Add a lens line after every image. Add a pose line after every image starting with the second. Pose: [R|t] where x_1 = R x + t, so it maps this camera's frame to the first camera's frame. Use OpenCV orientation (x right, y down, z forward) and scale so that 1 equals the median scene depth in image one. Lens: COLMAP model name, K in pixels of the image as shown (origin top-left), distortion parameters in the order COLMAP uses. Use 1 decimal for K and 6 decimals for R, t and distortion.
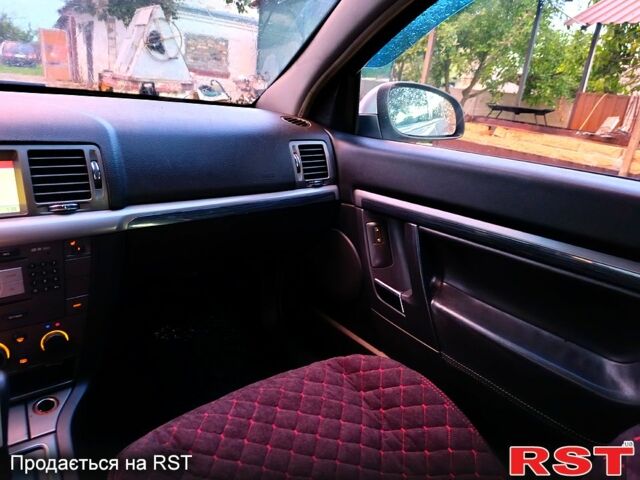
lens RADIAL K [[415.2, 0, 319.9], [0, 415.2, 249.0], [0, 0, 1]] dist [0.006291, -0.022956]
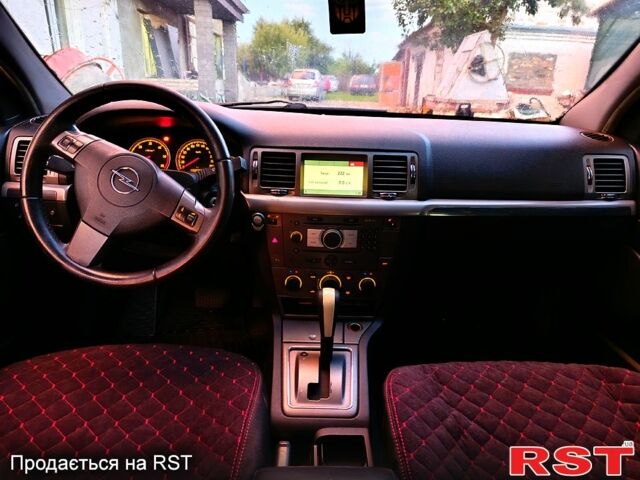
lens RADIAL K [[515.2, 0, 320.0], [0, 515.2, 240.0], [0, 0, 1]] dist [0.046411, -0.097120]
pose [[0.800699, 0.107994, -0.589253, 0.101215], [-0.175684, 0.982700, -0.058623, 0.077893], [0.572728, 0.150462, 0.805819, -0.213587]]
